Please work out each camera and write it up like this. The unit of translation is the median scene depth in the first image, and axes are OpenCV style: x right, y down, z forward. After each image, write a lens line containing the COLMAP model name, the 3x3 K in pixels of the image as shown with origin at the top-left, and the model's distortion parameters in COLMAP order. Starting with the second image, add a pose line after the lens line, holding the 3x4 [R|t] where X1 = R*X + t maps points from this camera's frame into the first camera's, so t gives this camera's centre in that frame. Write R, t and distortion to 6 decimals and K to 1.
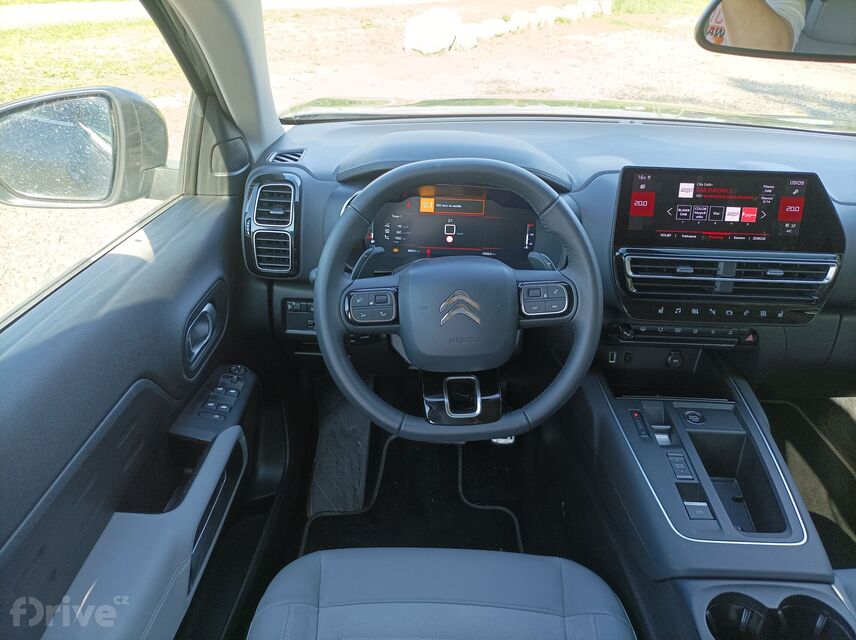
lens RADIAL K [[650.4, 0, 428.0], [0, 650.4, 320.0], [0, 0, 1]] dist [0.031652, -0.005210]
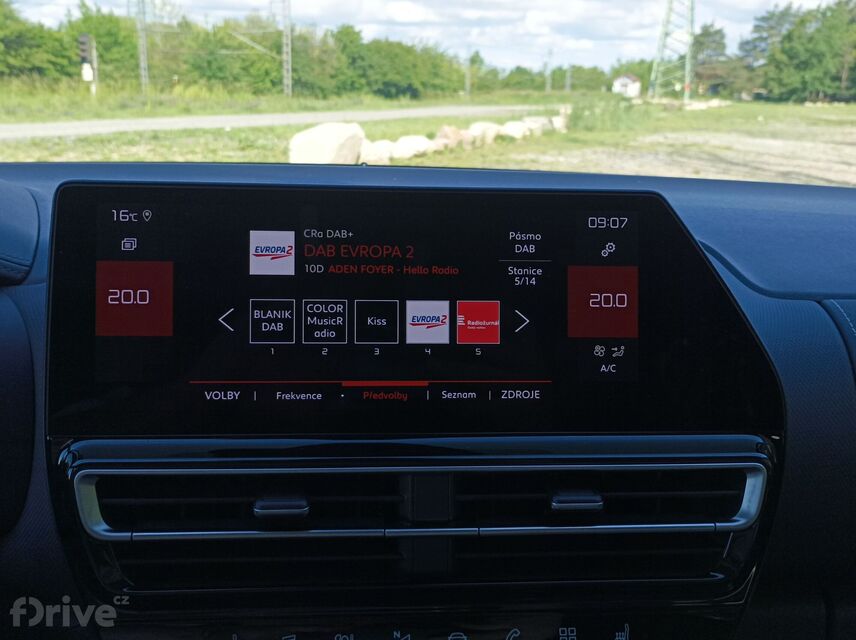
lens RADIAL K [[871.5, 0, 428.0], [0, 871.5, 320.0], [0, 0, 1]] dist [0.029273, -0.020868]
pose [[0.996670, -0.034833, 0.073730, 0.429639], [0.051217, 0.970981, -0.233608, -0.062829], [-0.063453, 0.236606, 0.969531, 0.582710]]
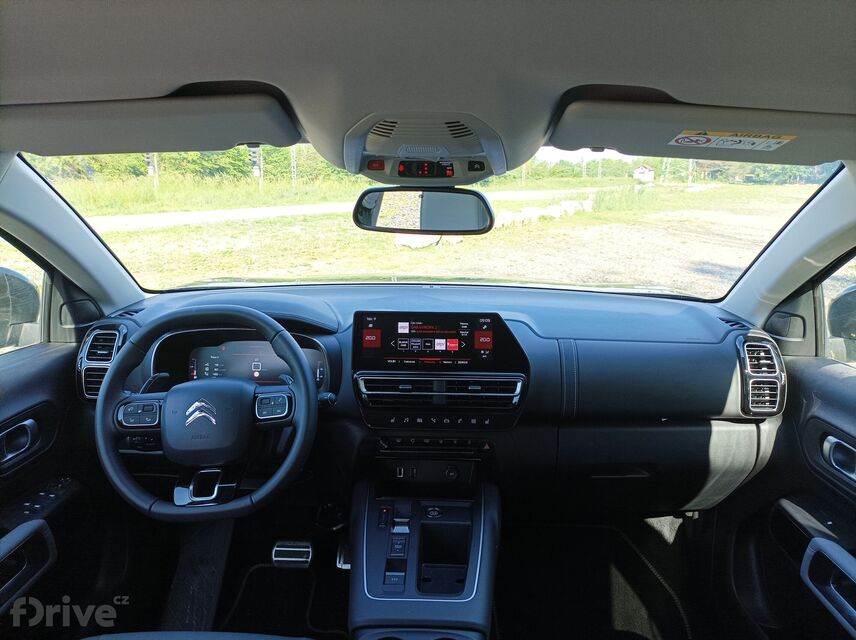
lens RADIAL K [[650.4, 0, 428.0], [0, 650.4, 320.0], [0, 0, 1]] dist [0.031652, -0.005210]
pose [[0.999347, -0.023782, -0.027198, 0.472313], [0.015374, 0.961161, -0.275561, 0.150402], [0.032695, 0.274963, 0.960899, -0.271337]]
